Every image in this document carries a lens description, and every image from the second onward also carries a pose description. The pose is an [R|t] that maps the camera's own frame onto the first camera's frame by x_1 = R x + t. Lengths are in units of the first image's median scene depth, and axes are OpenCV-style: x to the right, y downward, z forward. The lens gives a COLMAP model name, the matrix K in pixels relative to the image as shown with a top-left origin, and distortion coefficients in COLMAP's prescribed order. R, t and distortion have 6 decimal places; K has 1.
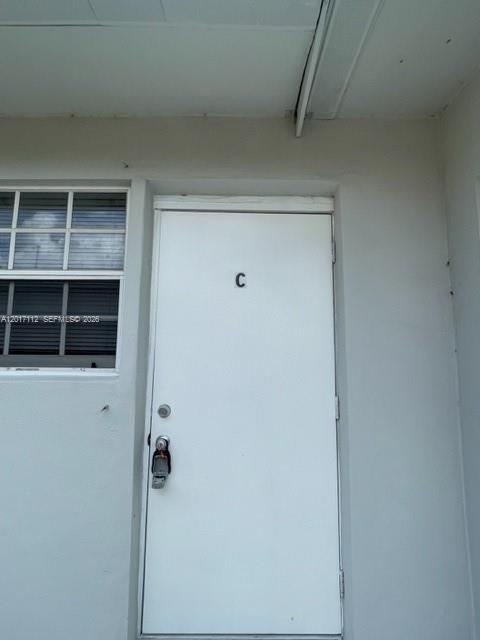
lens RADIAL K [[333.1, 0, 240.4], [0, 333.1, 318.4], [0, 0, 1]] dist [0.001667, -0.000665]
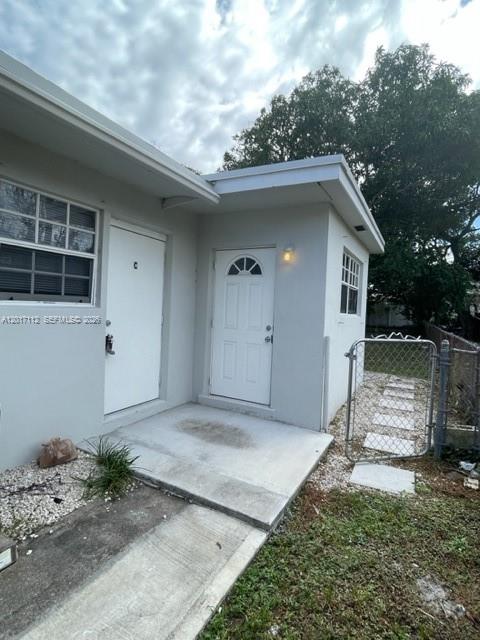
lens RADIAL K [[333.1, 0, 241.2], [0, 333.1, 316.7], [0, 0, 1]] dist [0.001667, -0.000665]
pose [[0.478521, -0.010862, 0.878009, -1.678487], [-0.142453, 0.985717, 0.089833, -0.079597], [-0.866444, -0.168062, 0.470139, -0.743934]]
